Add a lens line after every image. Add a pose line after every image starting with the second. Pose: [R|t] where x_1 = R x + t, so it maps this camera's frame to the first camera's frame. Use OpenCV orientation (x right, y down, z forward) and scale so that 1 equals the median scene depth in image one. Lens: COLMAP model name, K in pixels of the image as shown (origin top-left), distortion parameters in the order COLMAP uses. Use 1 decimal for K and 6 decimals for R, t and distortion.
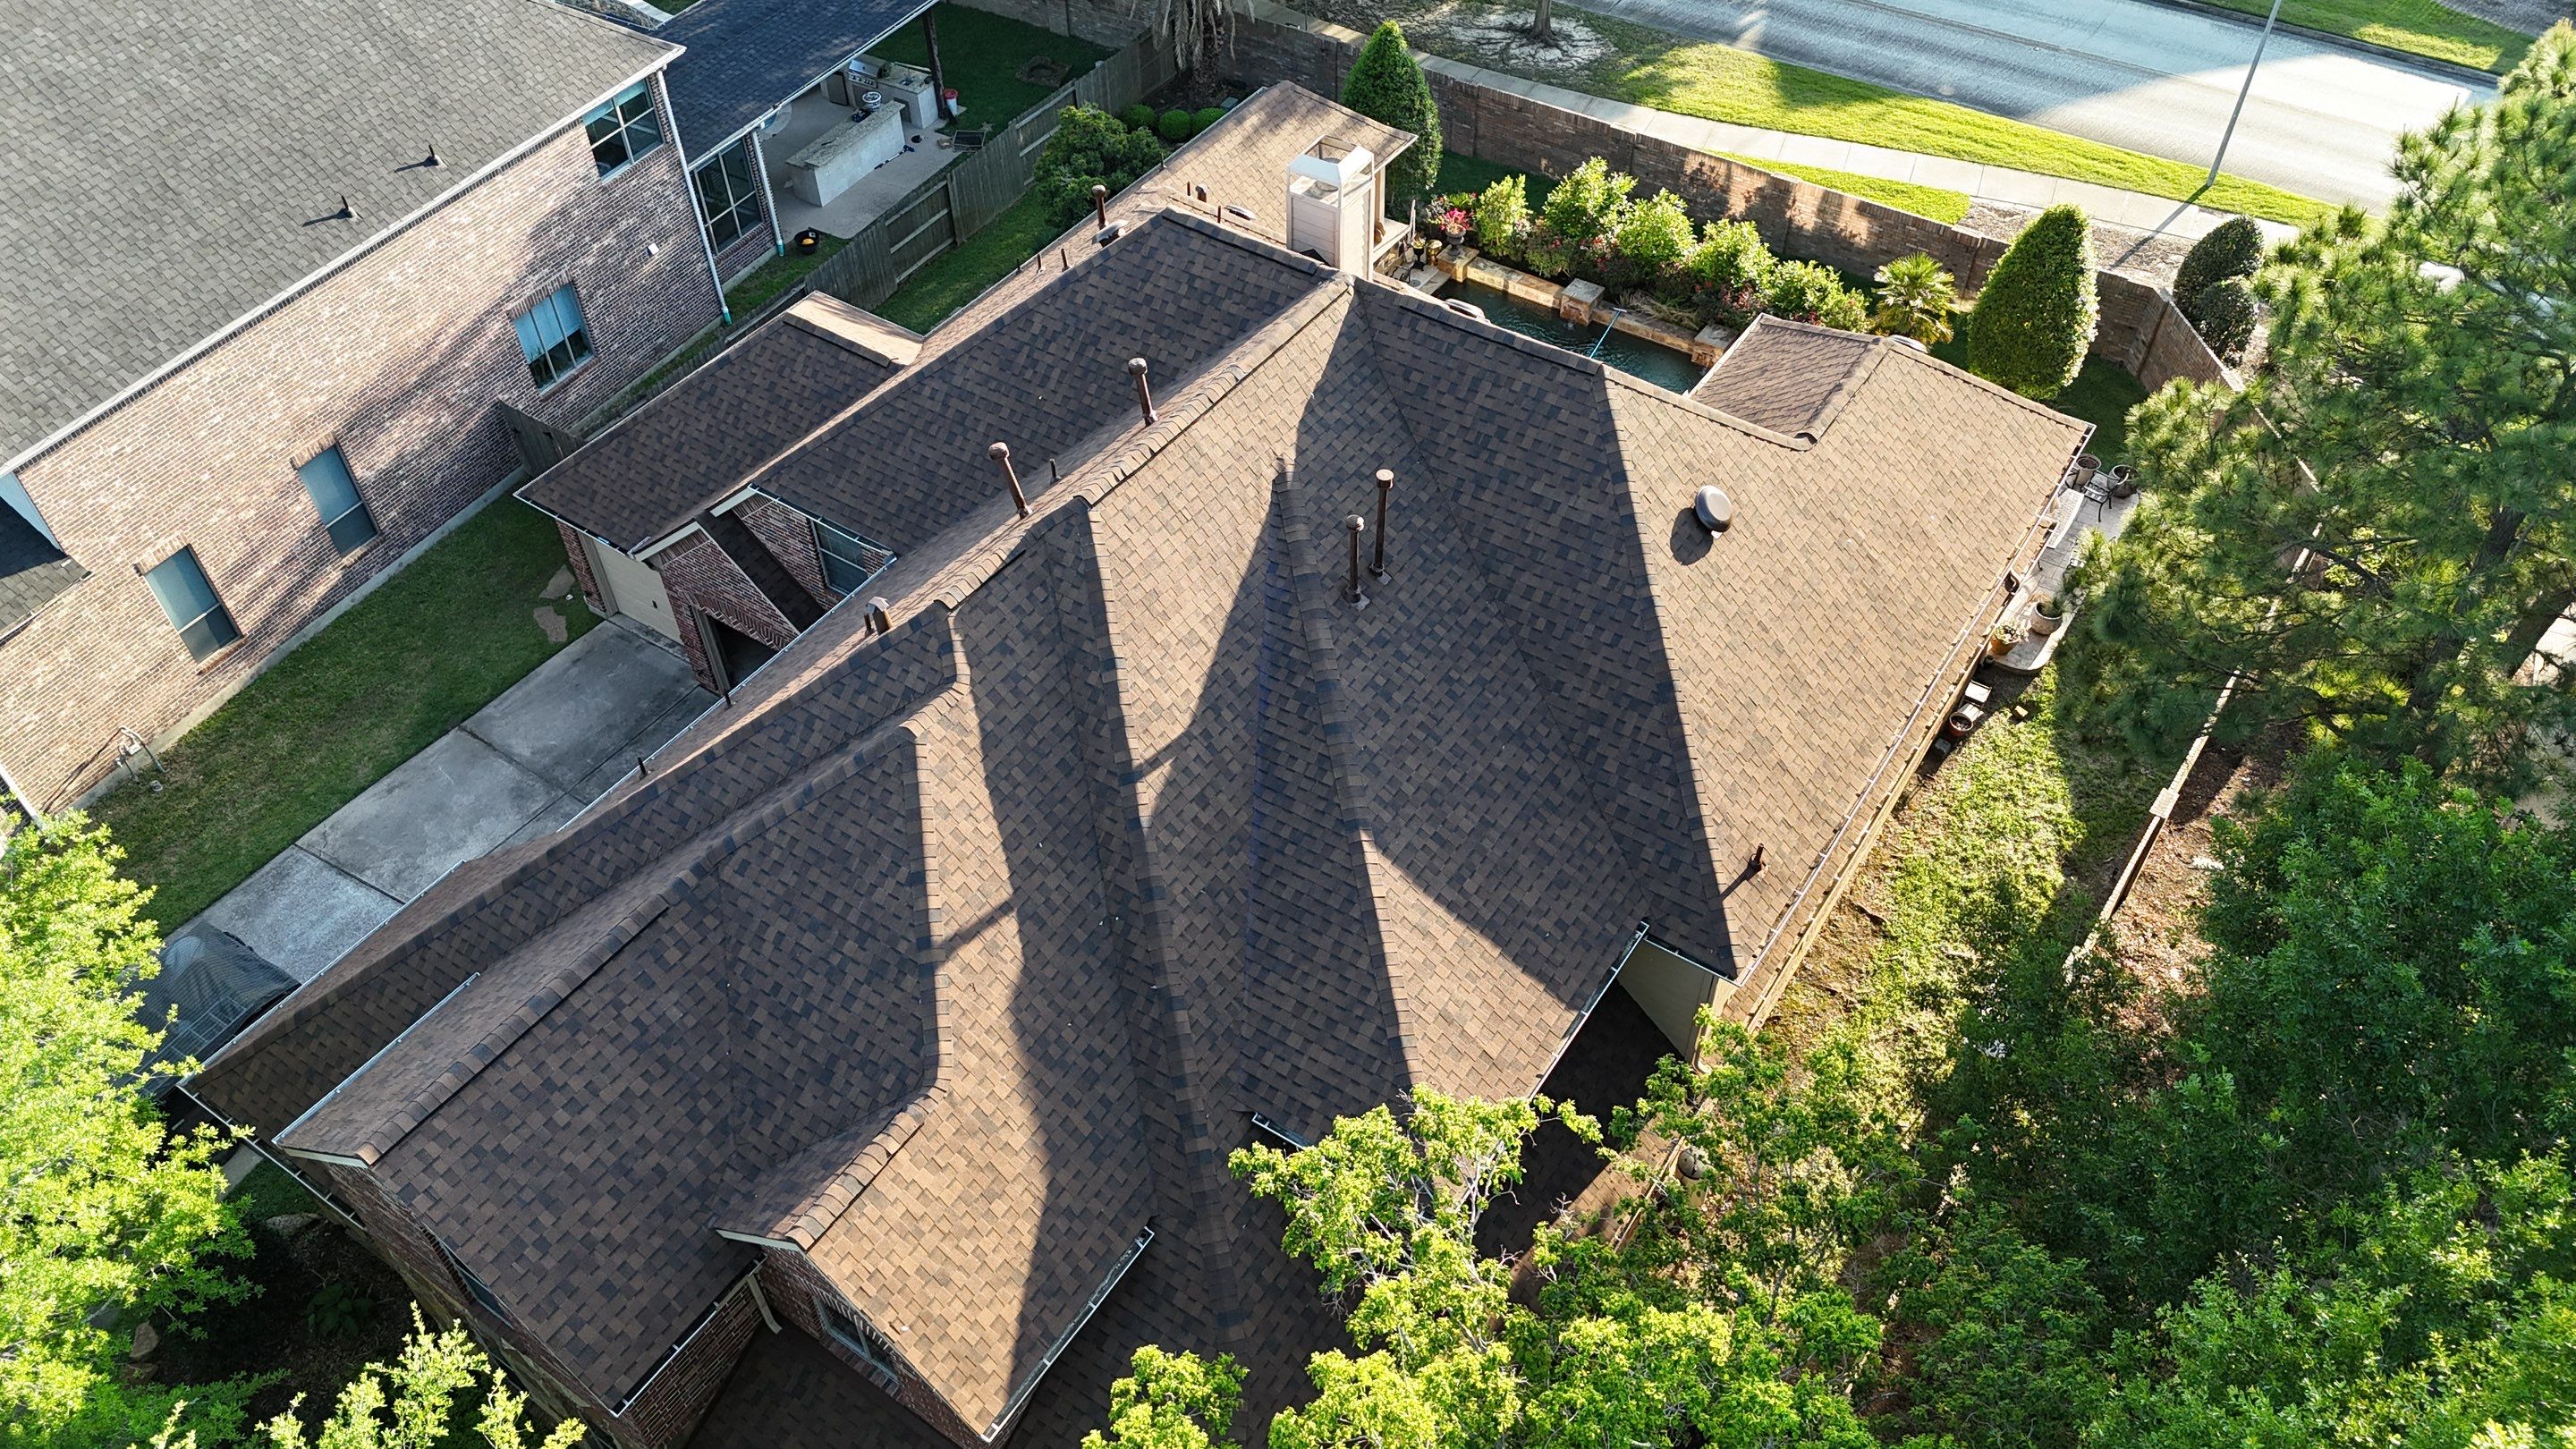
lens RADIAL K [[1901.2, 0, 1283.6], [0, 1901.2, 716.7], [0, 0, 1]] dist [0.075622, -0.064903]
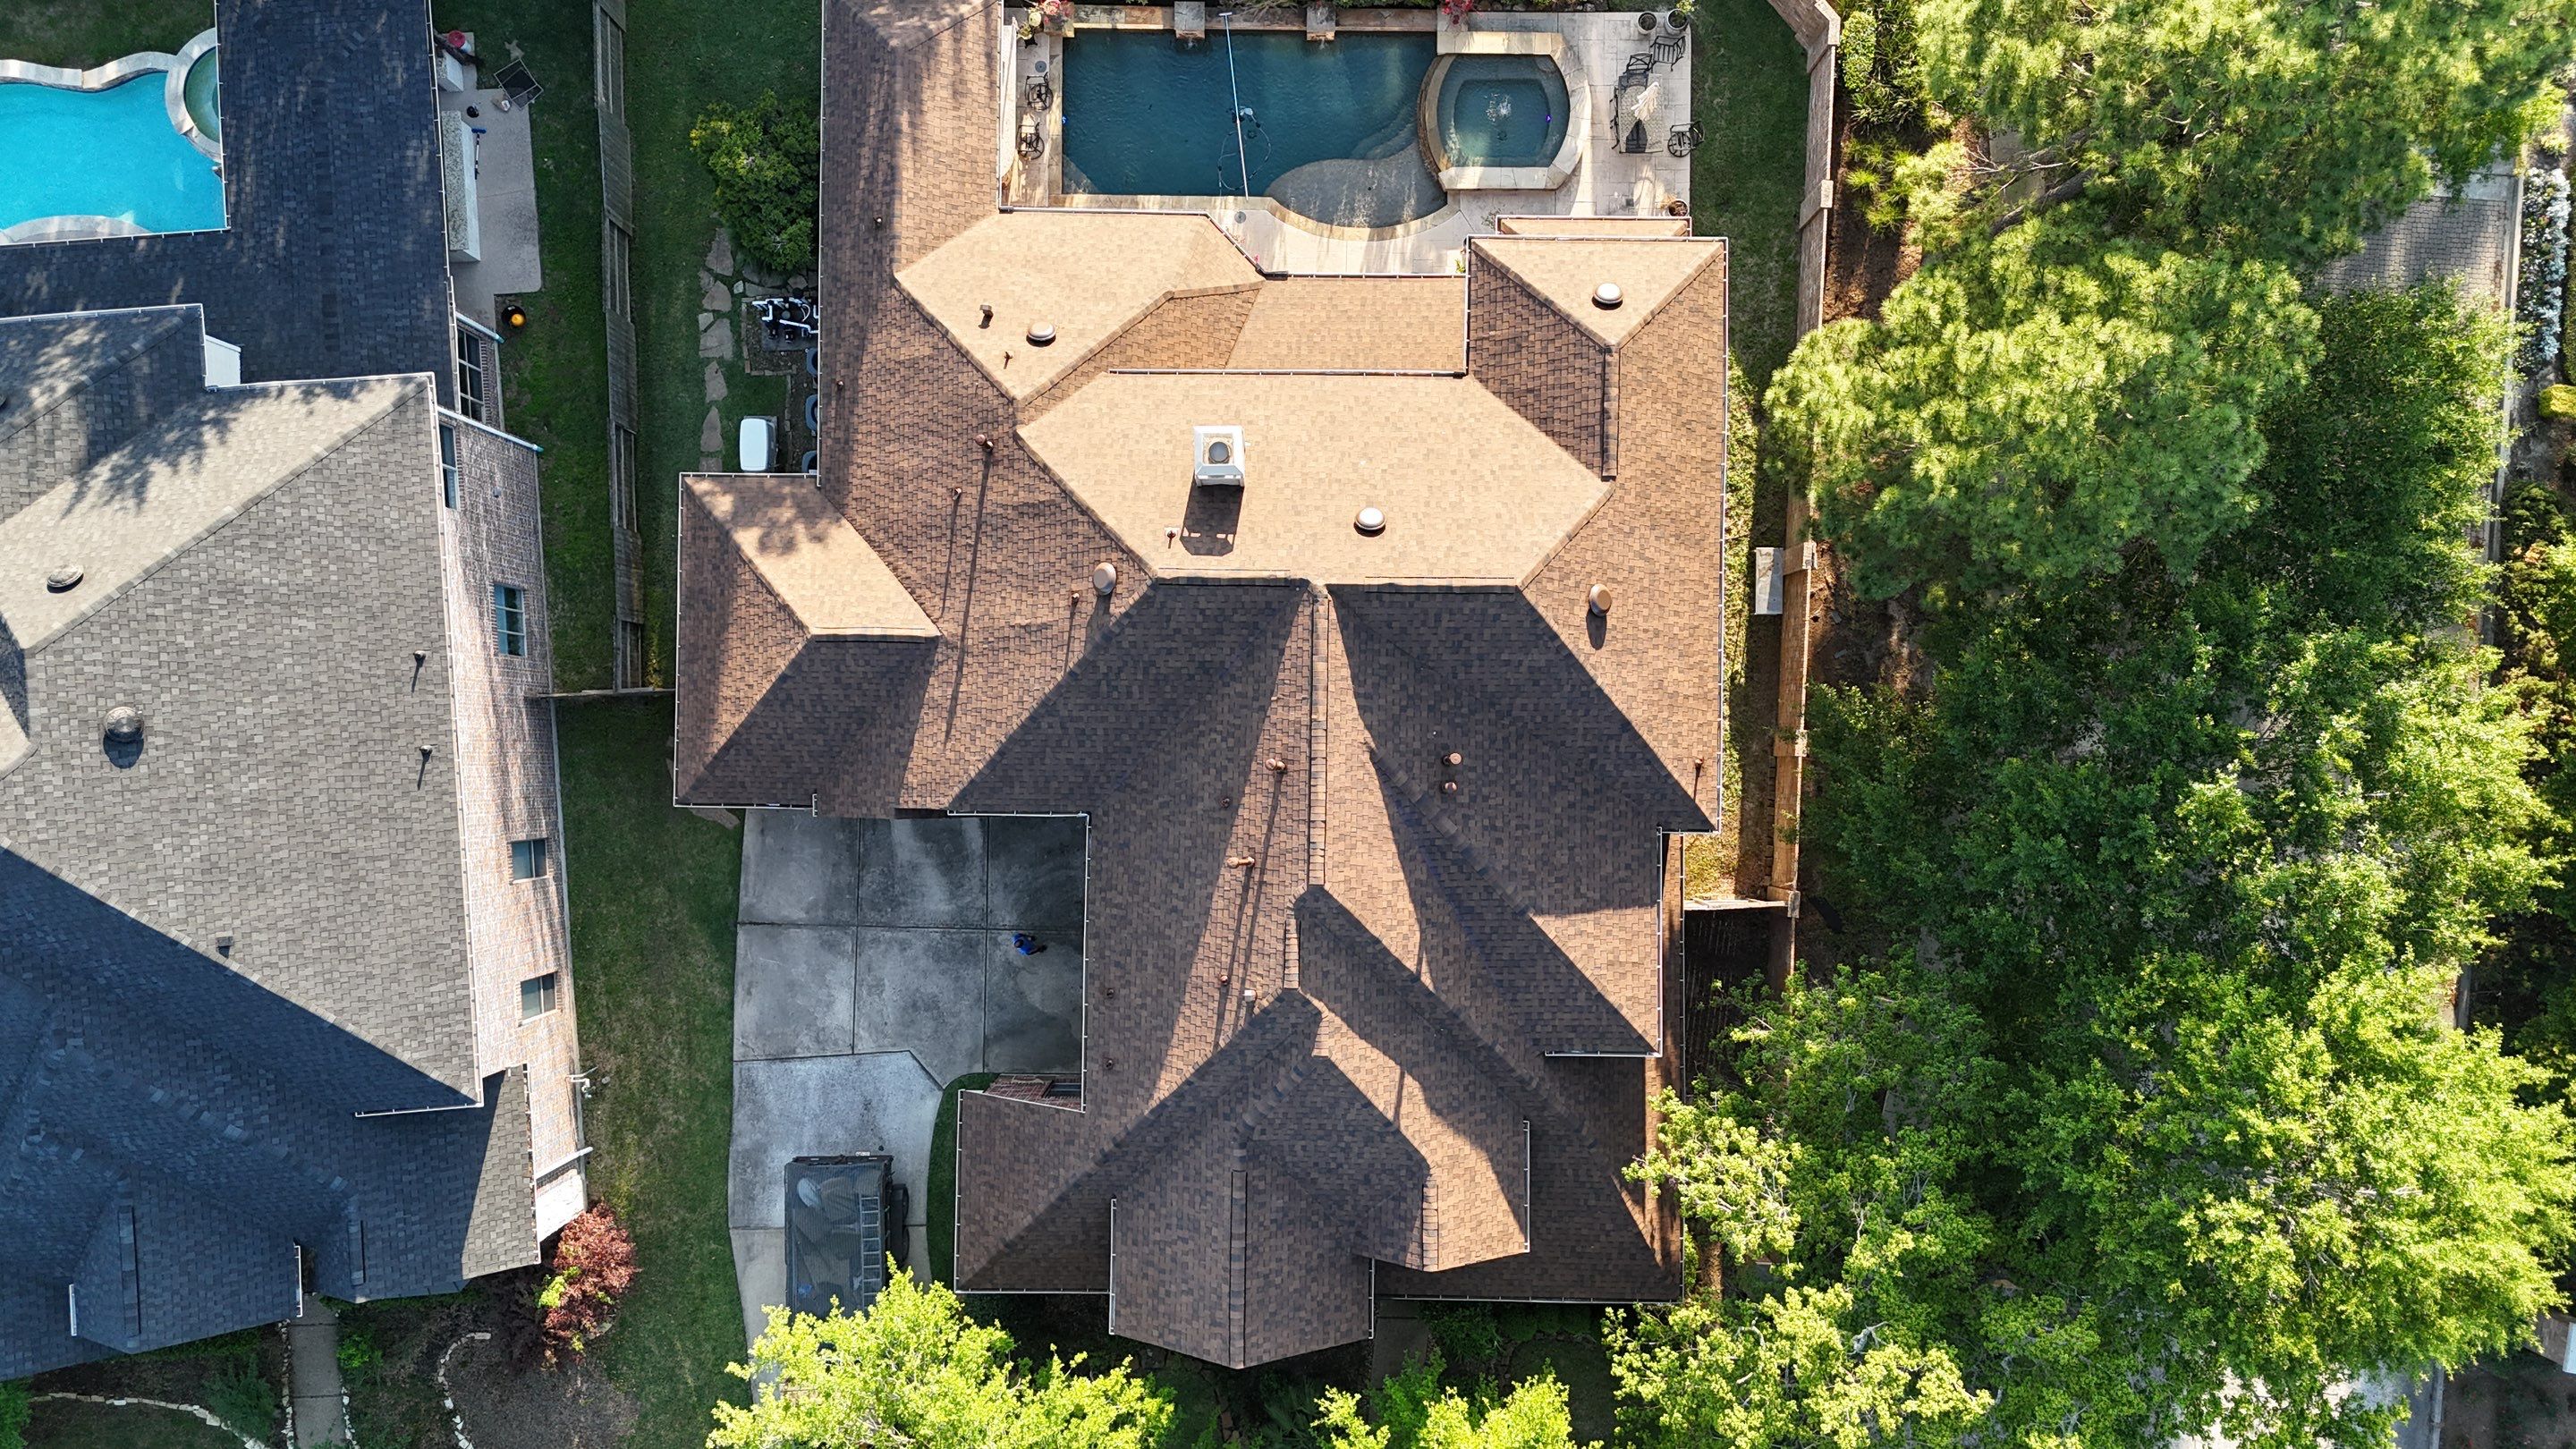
lens RADIAL K [[1901.2, 0, 1283.6], [0, 1901.2, 716.7], [0, 0, 1]] dist [0.075622, -0.064903]
pose [[0.834118, -0.550940, 0.026673, -0.086992], [0.388152, 0.620641, 0.681281, -1.235650], [-0.391899, -0.557916, 0.731536, -0.093558]]
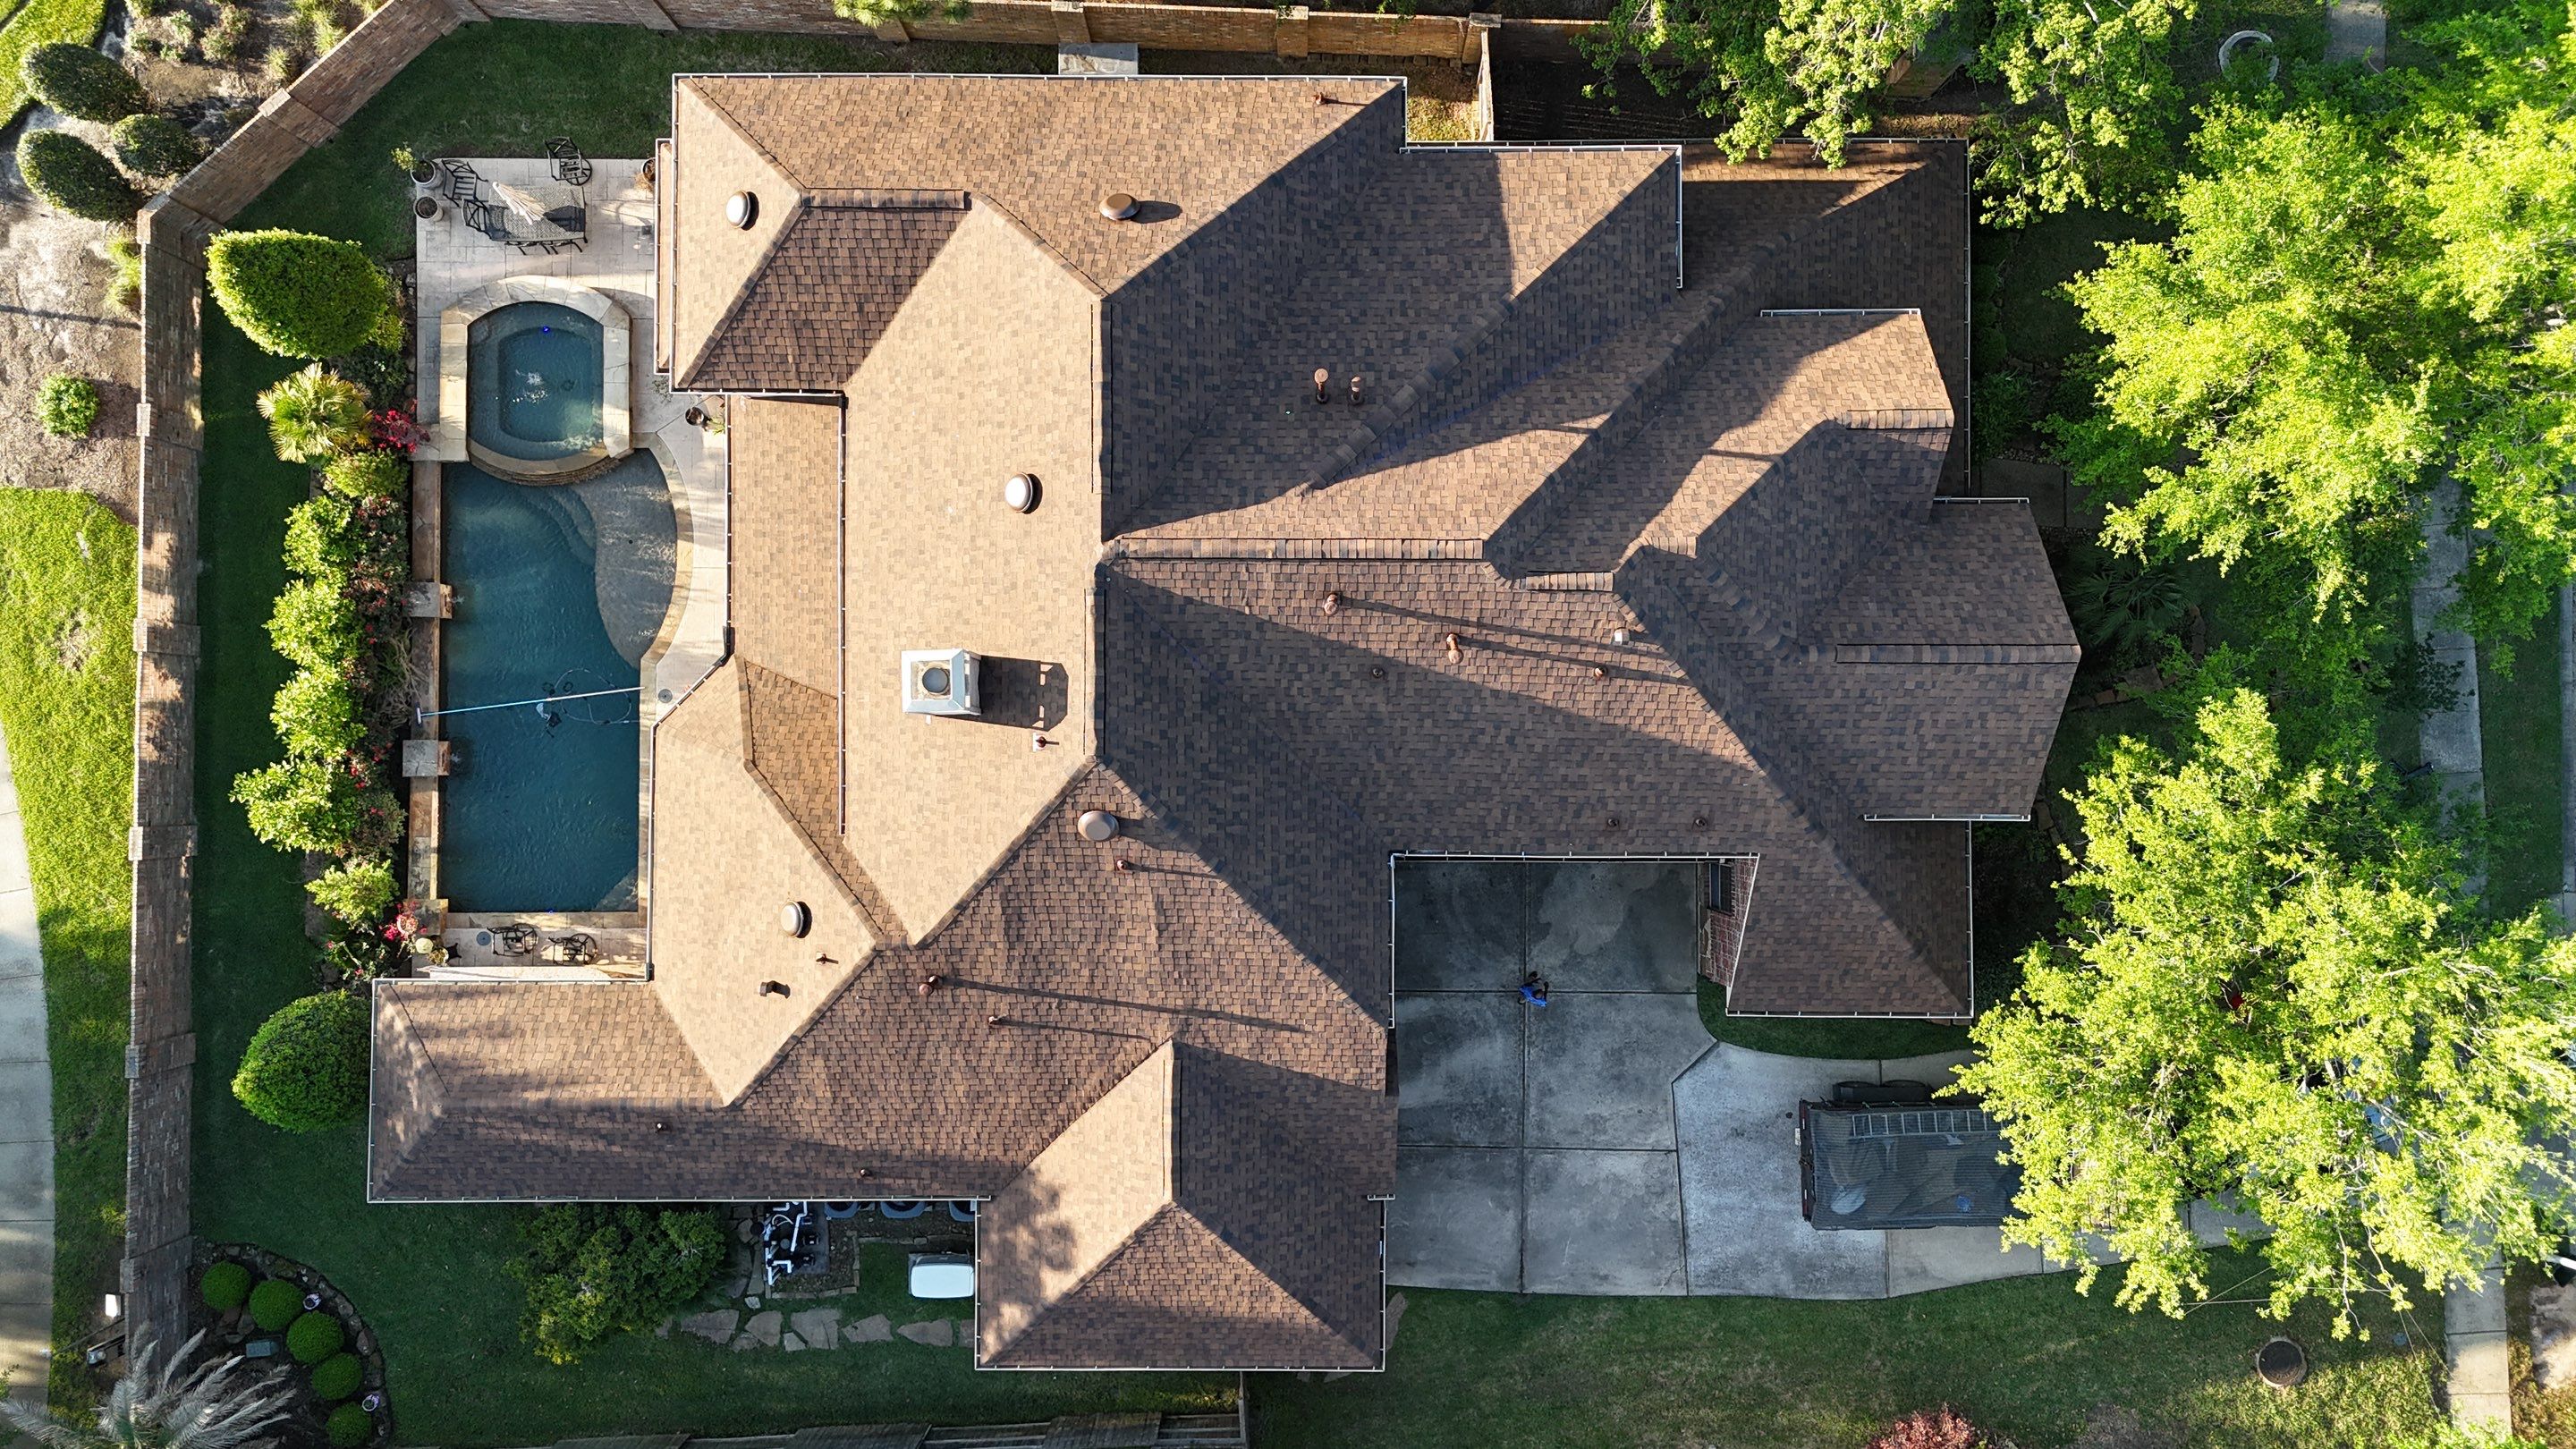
lens RADIAL K [[1901.2, 0, 1283.6], [0, 1901.2, 716.7], [0, 0, 1]] dist [0.075622, -0.064903]
pose [[-0.559765, -0.827655, 0.040617, -0.165009], [0.606826, -0.376048, 0.700250, -1.065773], [-0.564291, 0.416623, 0.712742, 0.189945]]
